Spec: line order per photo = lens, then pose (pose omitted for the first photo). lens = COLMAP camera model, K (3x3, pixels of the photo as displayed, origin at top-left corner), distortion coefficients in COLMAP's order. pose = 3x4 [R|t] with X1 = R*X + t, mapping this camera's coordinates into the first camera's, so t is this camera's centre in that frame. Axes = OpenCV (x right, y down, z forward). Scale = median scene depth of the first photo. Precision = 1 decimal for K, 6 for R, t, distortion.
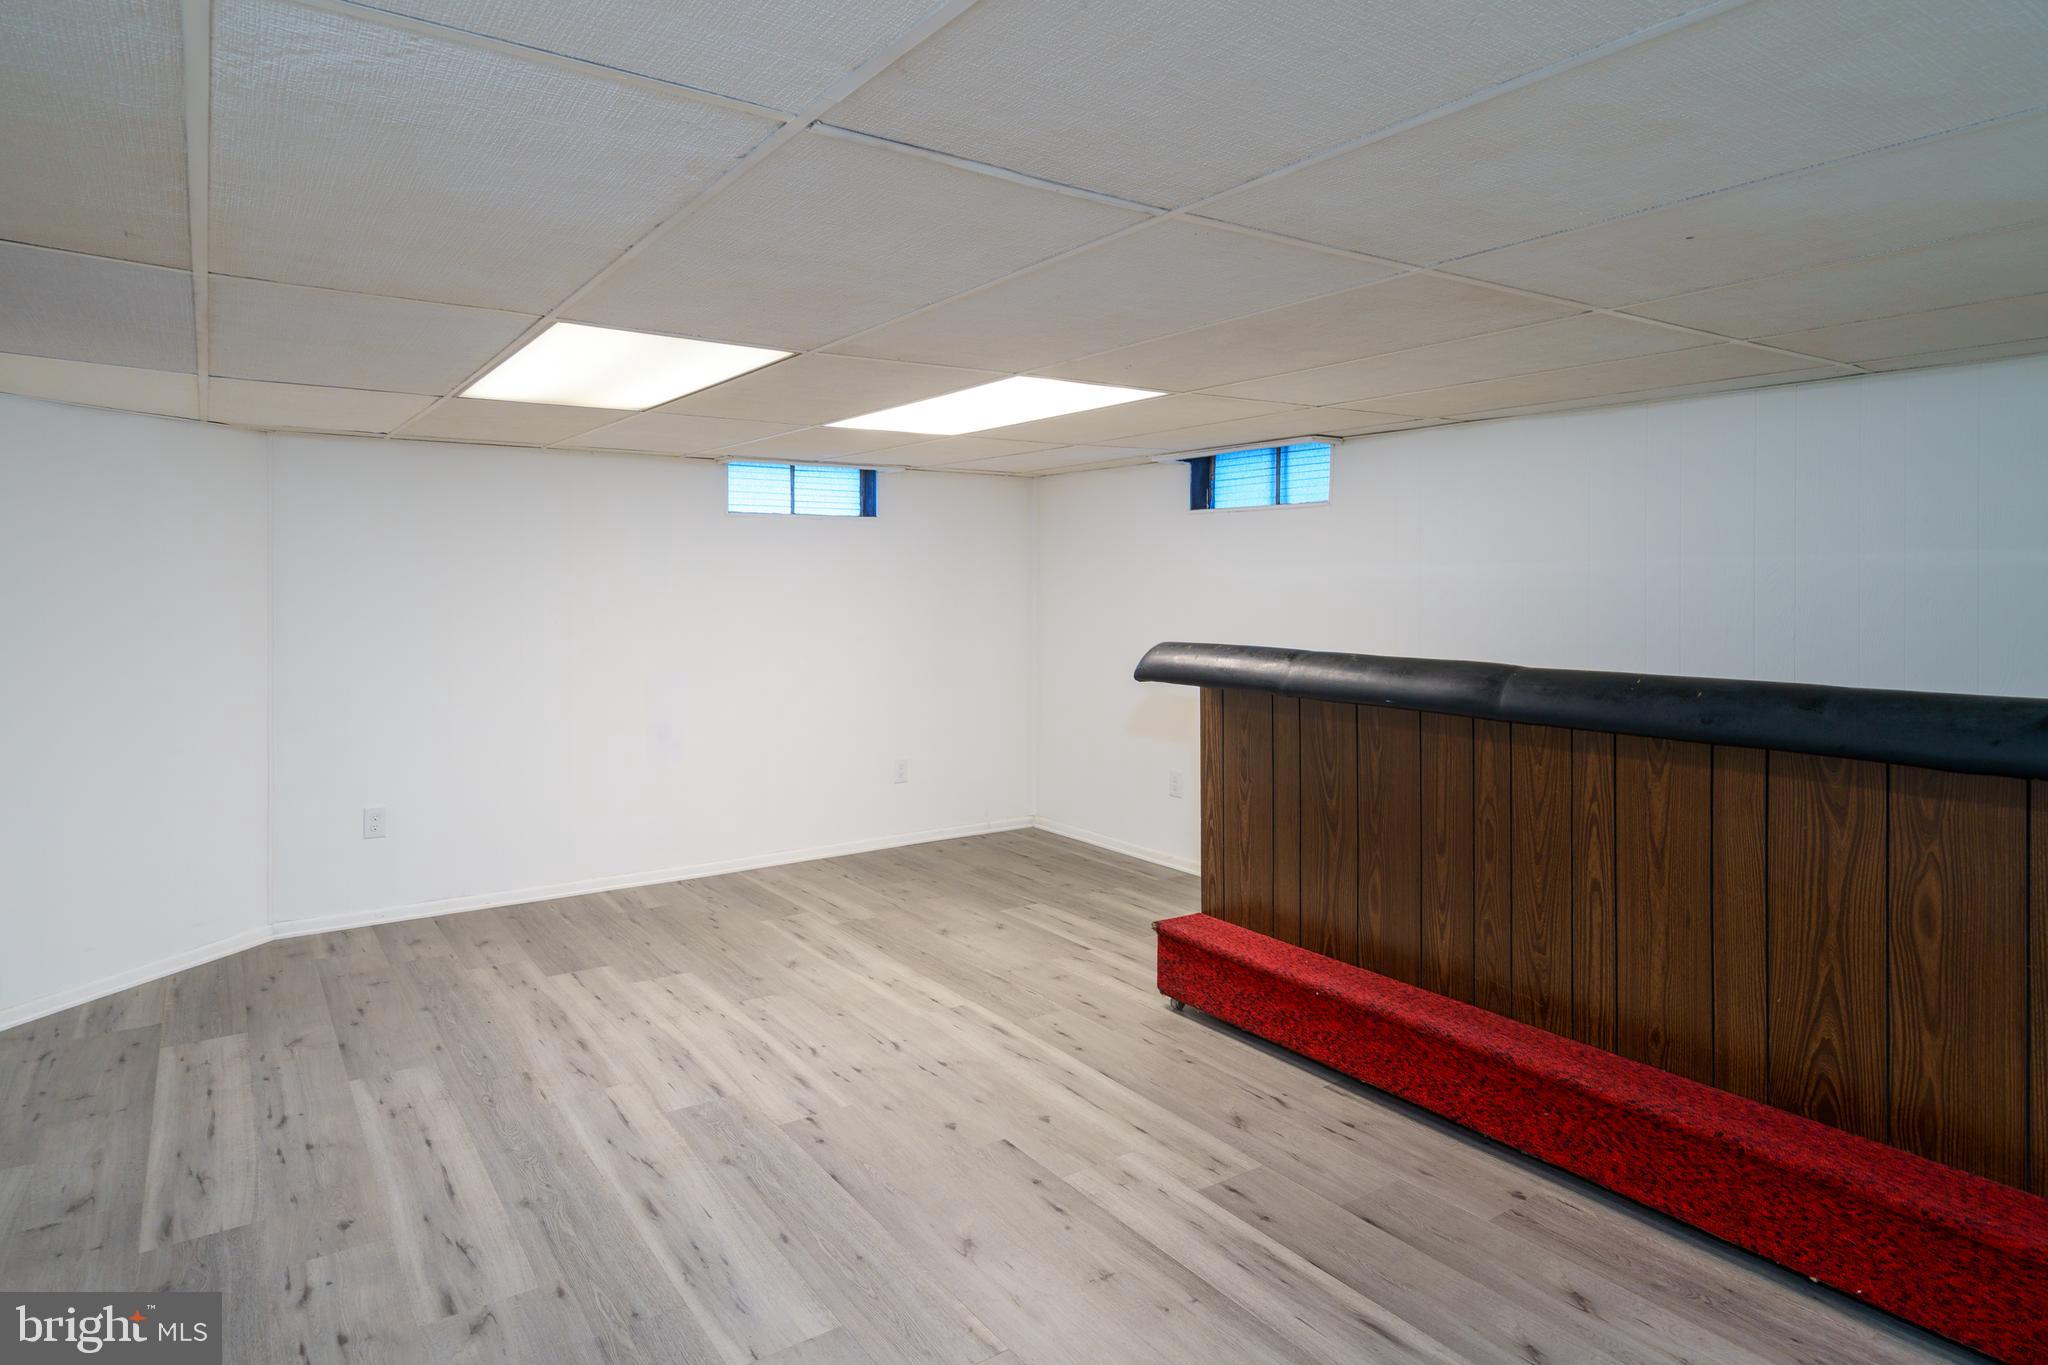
lens RADIAL K [[1162.9, 0, 1022.0], [0, 1162.9, 592.8], [0, 0, 1]] dist [0.001296, 0.000212]
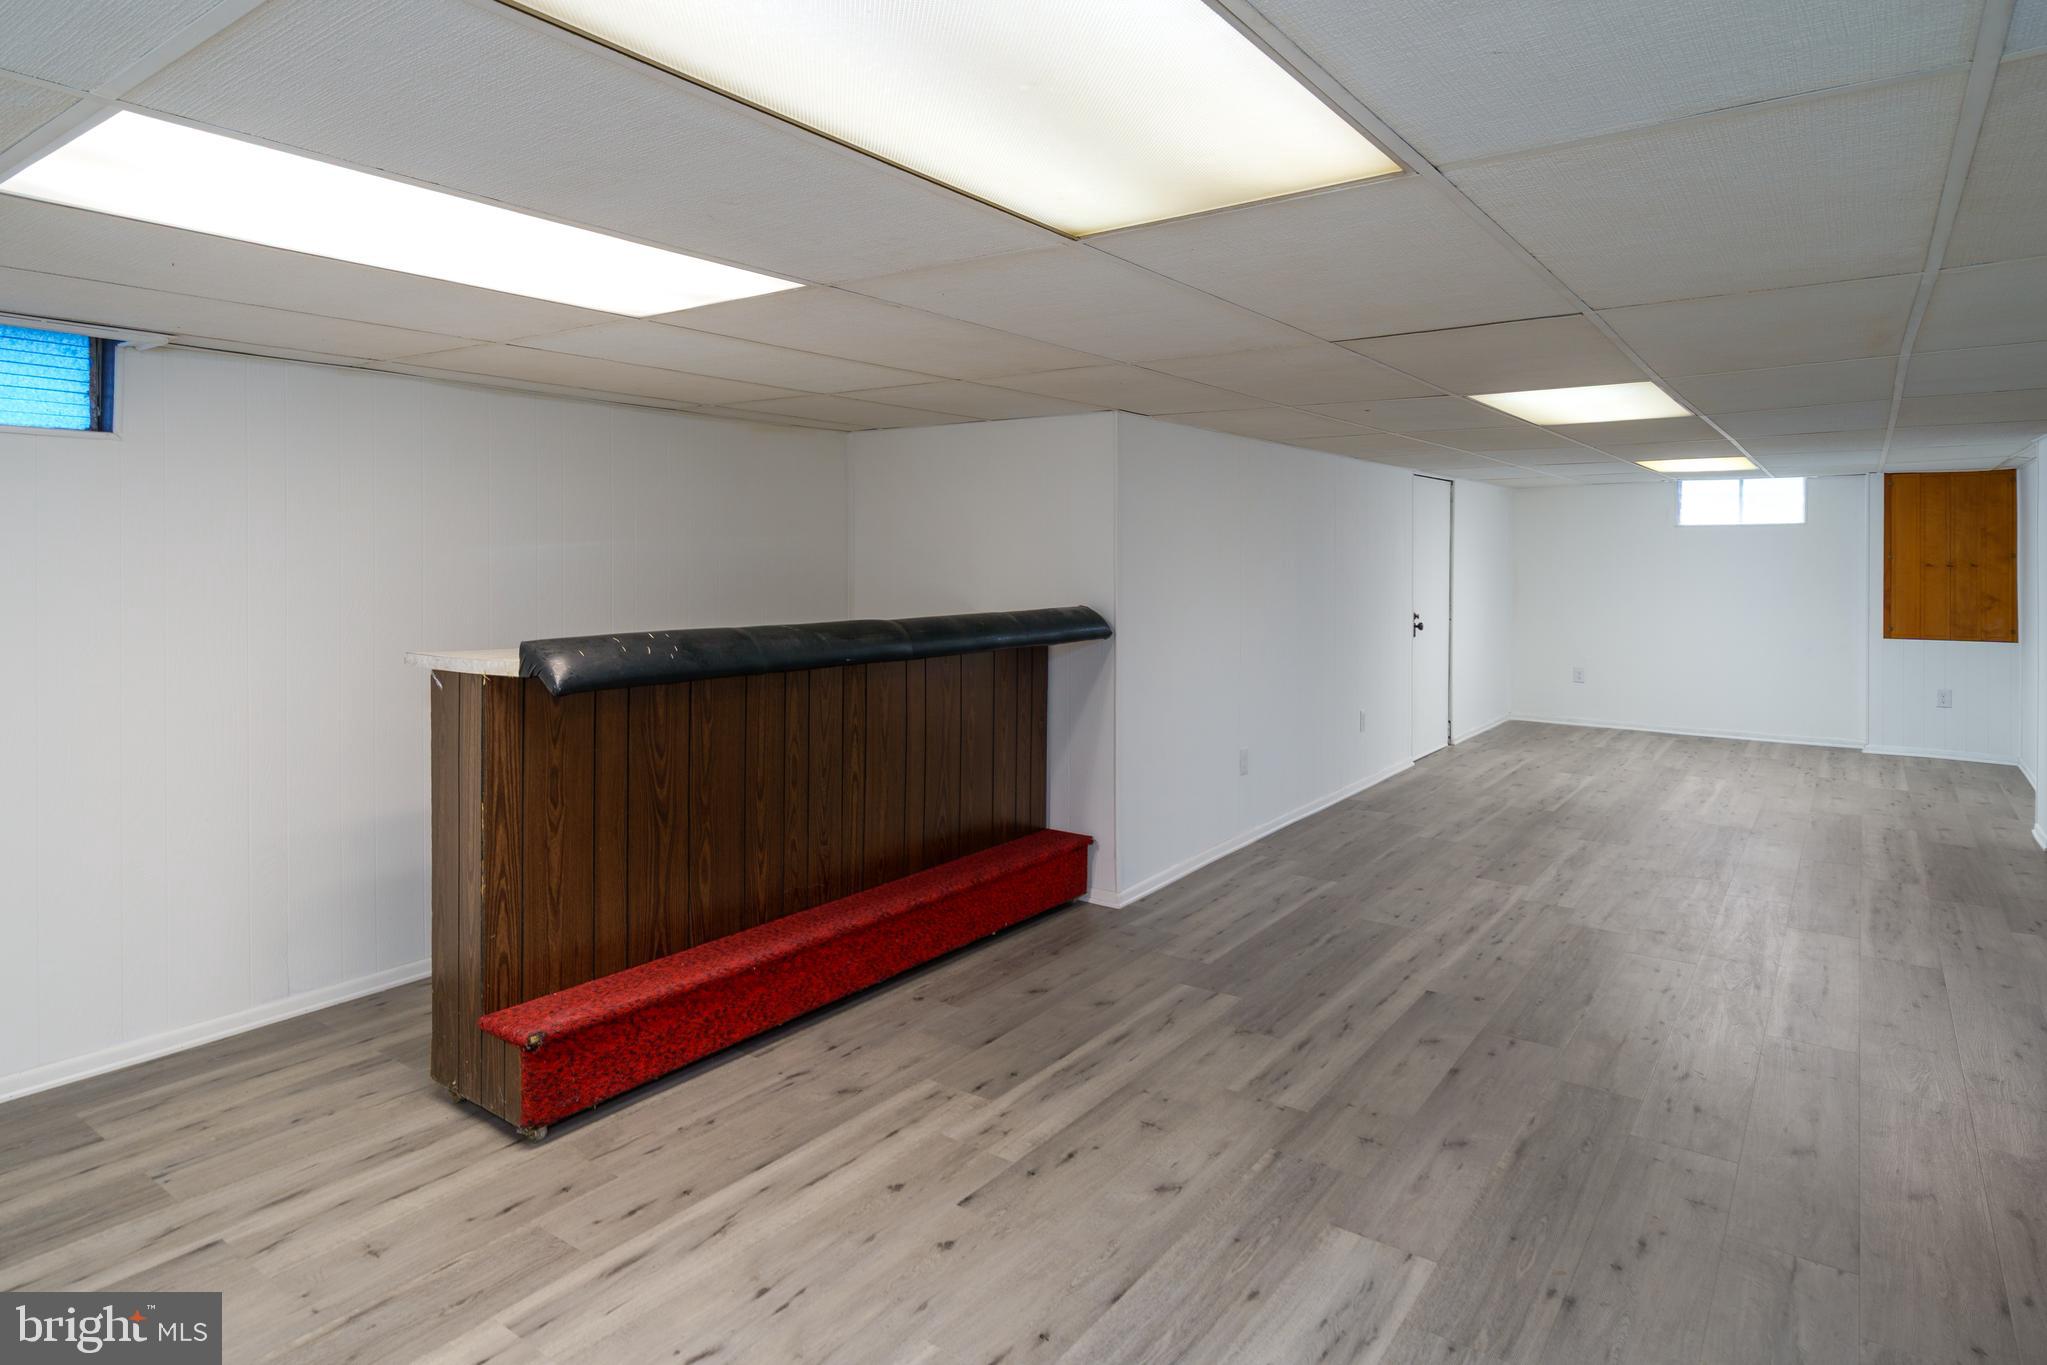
lens RADIAL K [[1161.0, 0, 952.5], [0, 1161.0, 560.4], [0, 0, 1]] dist [-0.000170, 0.000389]
pose [[-0.294013, -0.001815, 0.955800, -0.780117], [0.009080, 0.999948, 0.004692, -0.010493], [-0.955758, 0.010058, -0.293981, 1.169424]]
